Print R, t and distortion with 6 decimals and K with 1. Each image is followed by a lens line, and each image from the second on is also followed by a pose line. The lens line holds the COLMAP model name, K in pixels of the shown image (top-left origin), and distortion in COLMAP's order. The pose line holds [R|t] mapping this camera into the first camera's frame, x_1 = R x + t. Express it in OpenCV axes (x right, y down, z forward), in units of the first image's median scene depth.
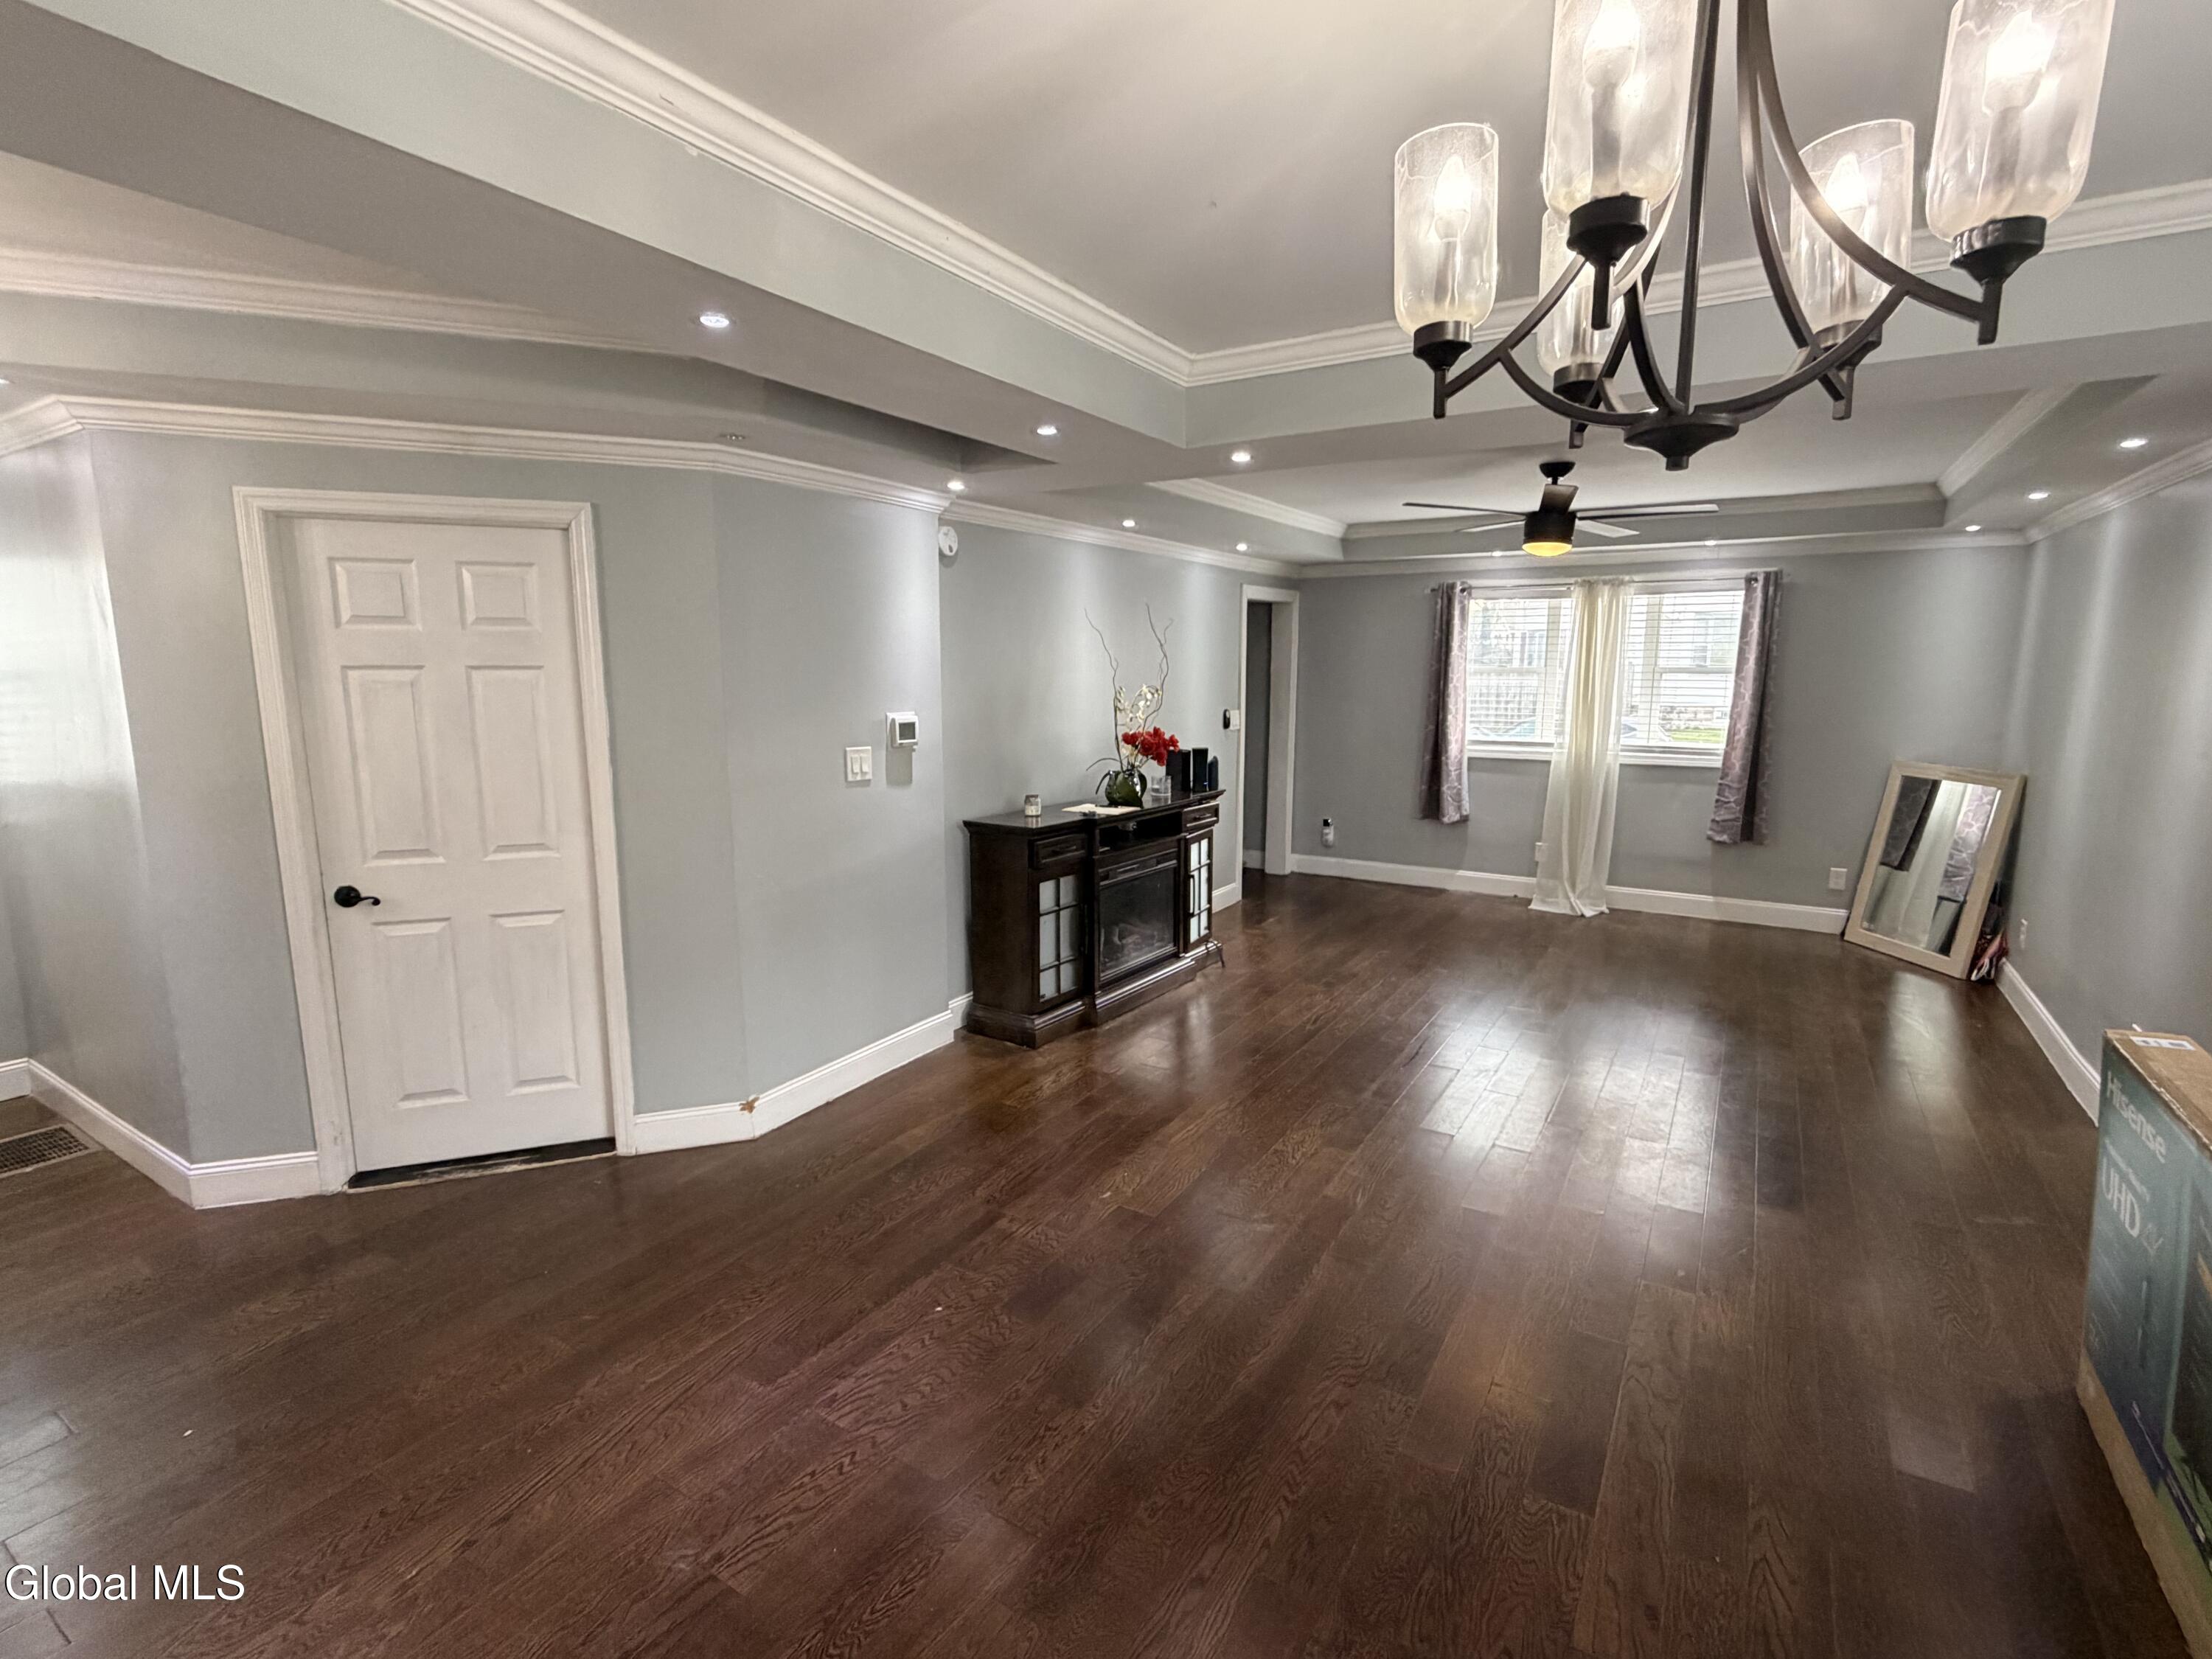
lens RADIAL K [[1034.7, 0, 1108.2], [0, 1034.7, 833.4], [0, 0, 1]] dist [0.002872, 0.000908]
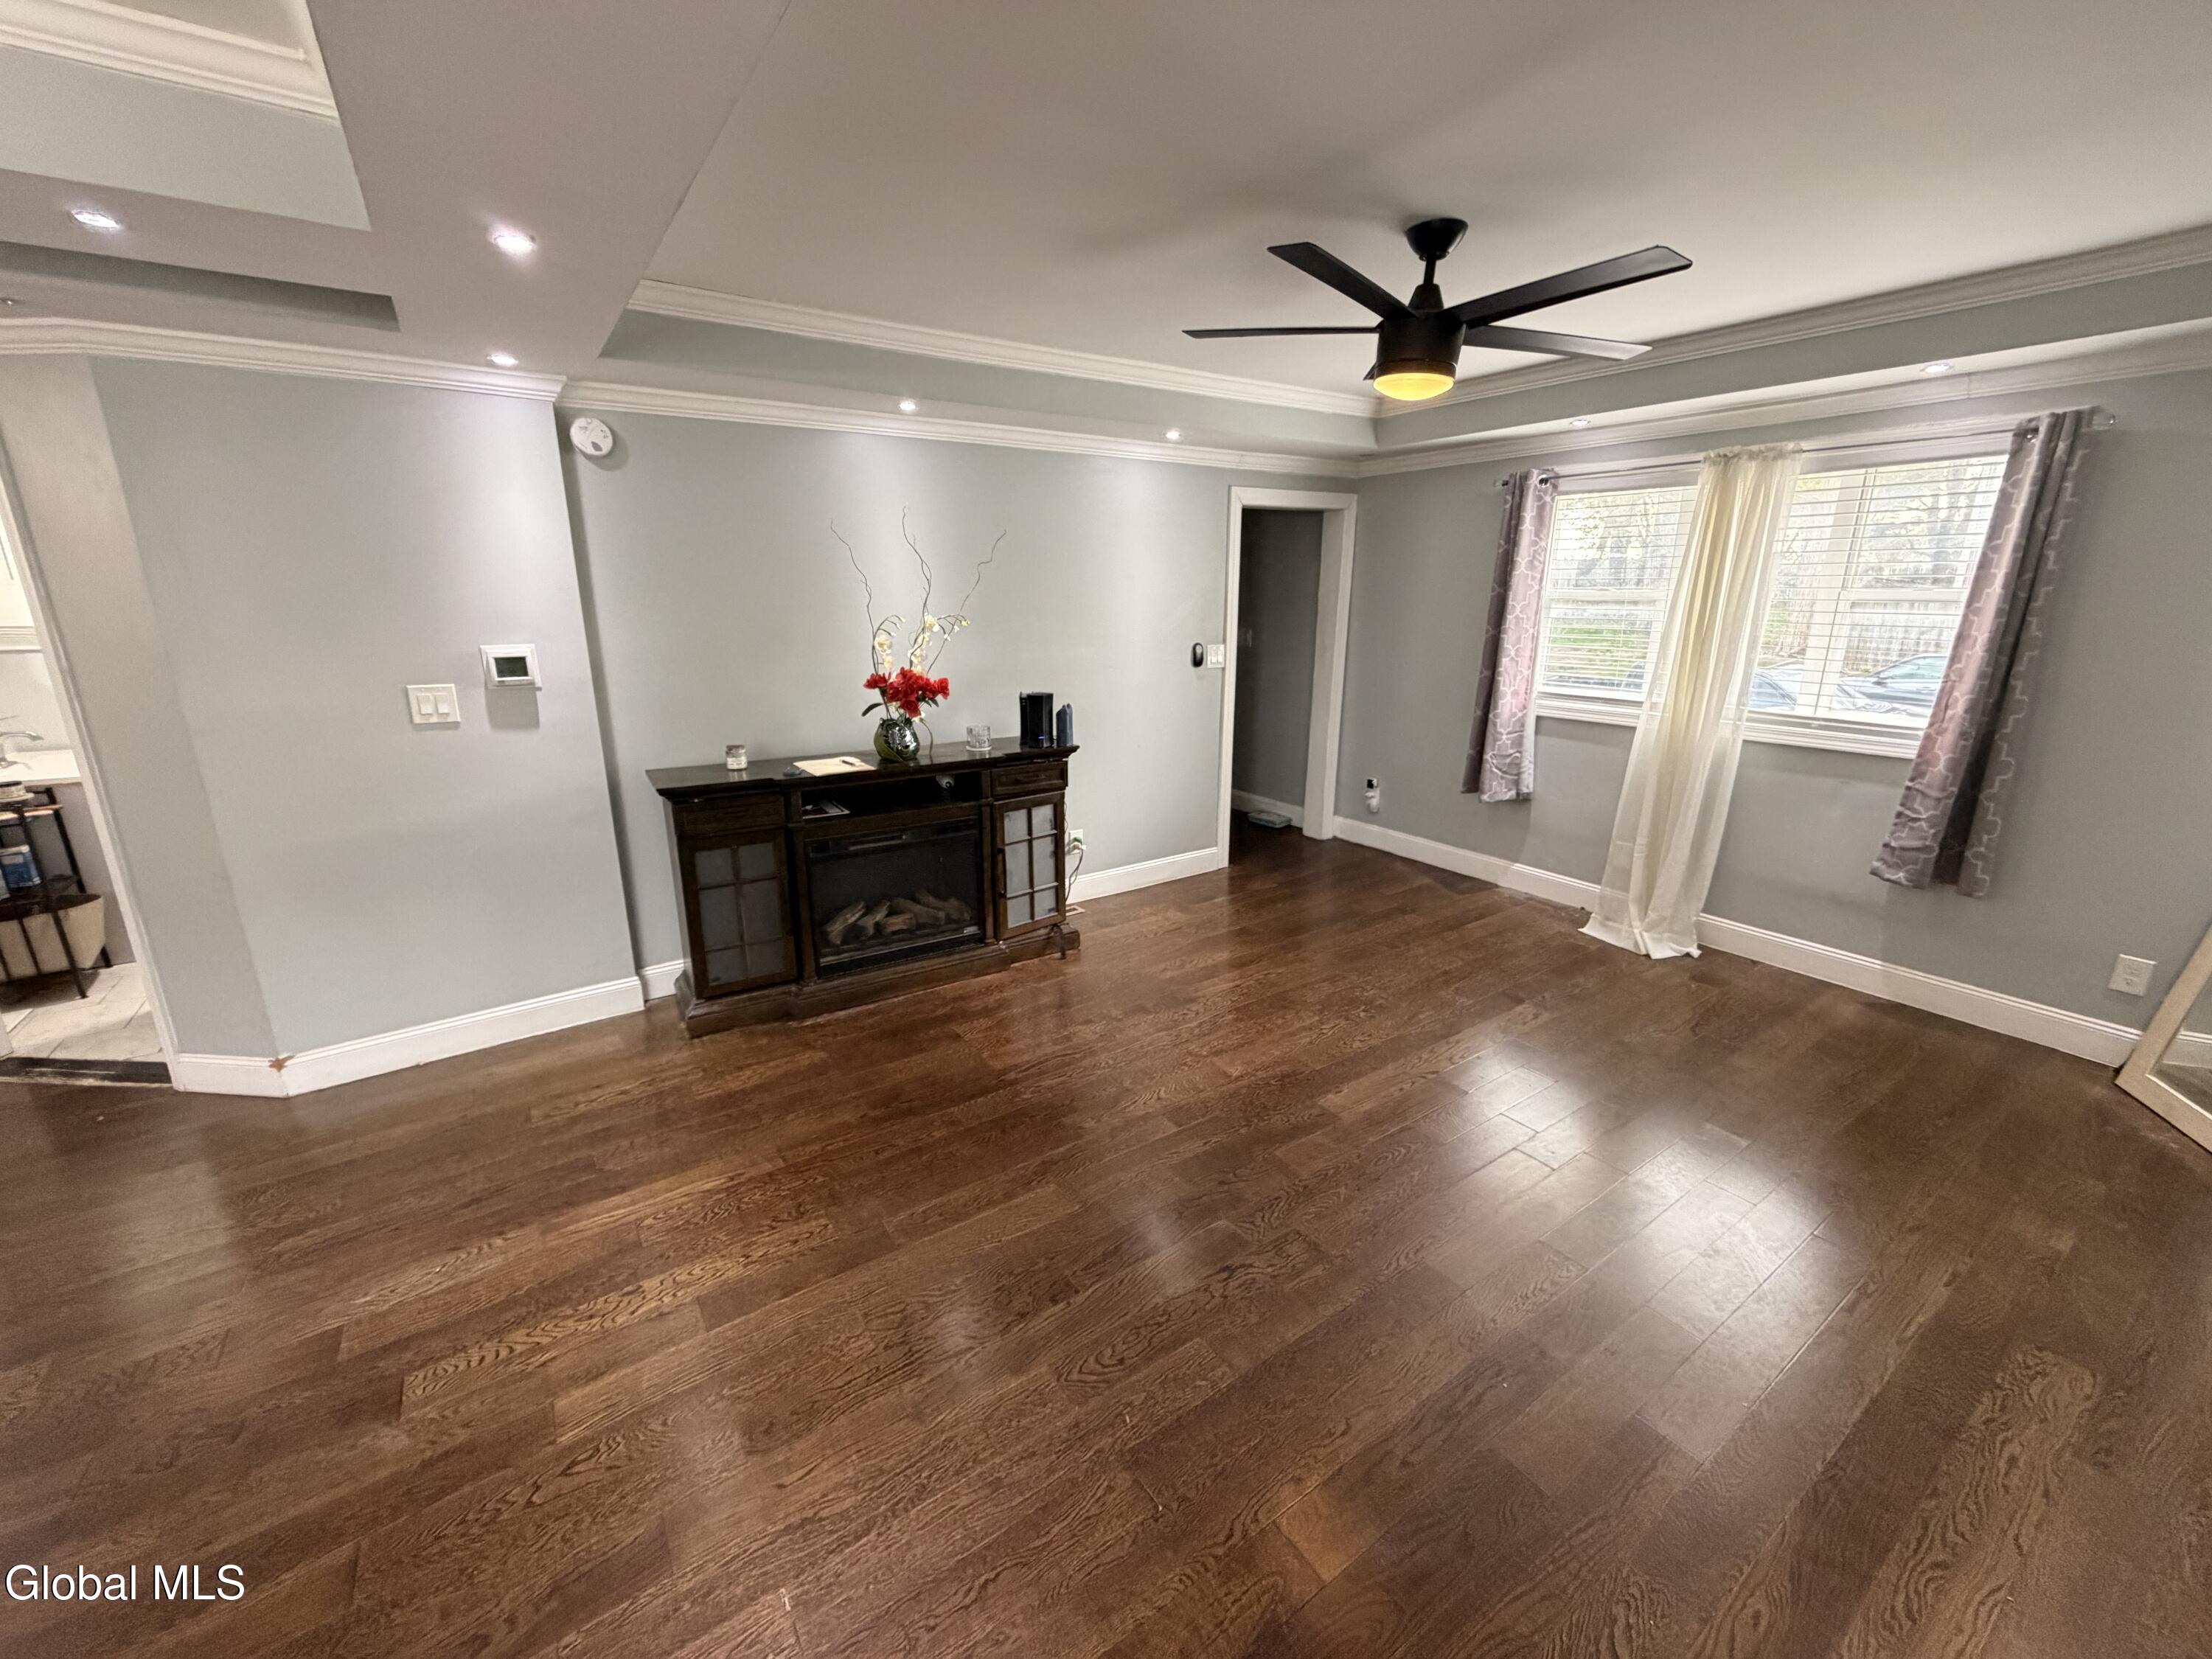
lens RADIAL K [[875.2, 0, 1096.0], [0, 875.2, 830.5], [0, 0, 1]] dist [0.000319, 0.000573]
pose [[0.912454, 0.107817, -0.394720, 0.350626], [-0.064631, 0.990527, 0.121156, -0.052729], [0.404044, -0.085038, 0.910778, 0.326029]]
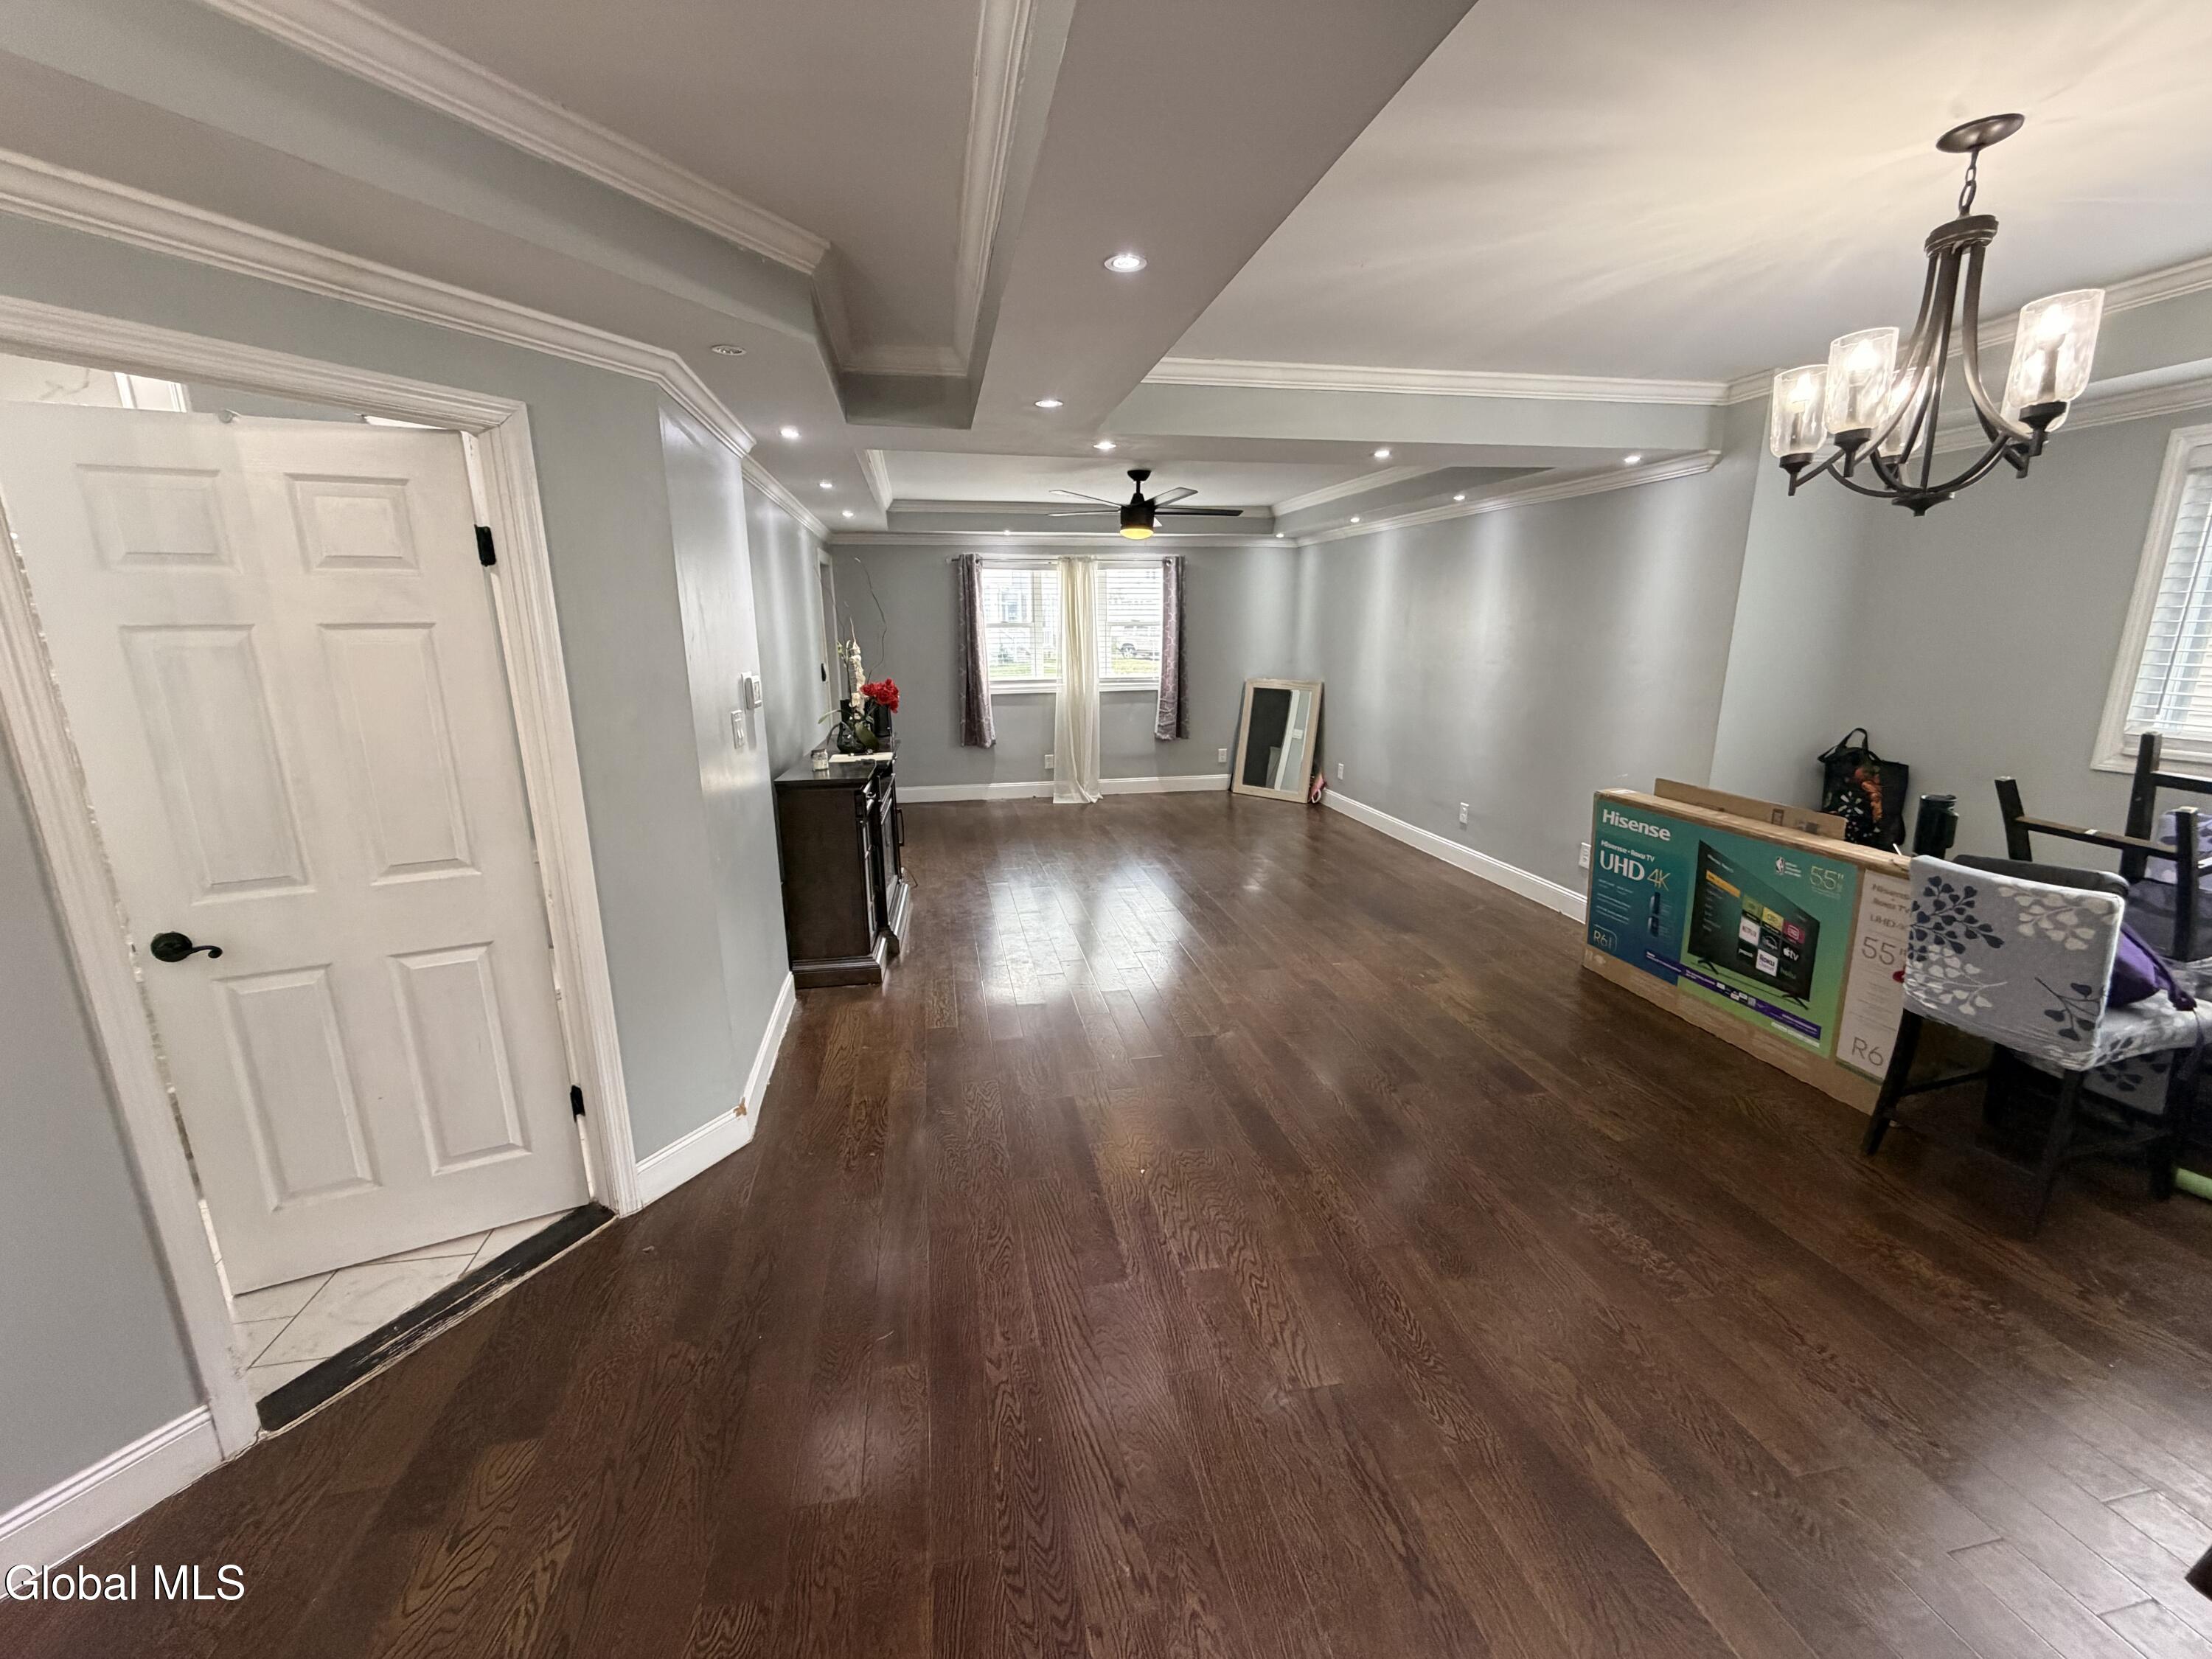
lens RADIAL K [[875.2, 0, 1099.6], [0, 875.2, 828.6], [0, 0, 1]] dist [0.000319, 0.000573]
pose [[0.734408, -0.162076, 0.659073, -0.323698], [0.117239, 0.986766, 0.112021, -0.017165], [-0.668506, -0.005000, 0.743690, 0.118787]]
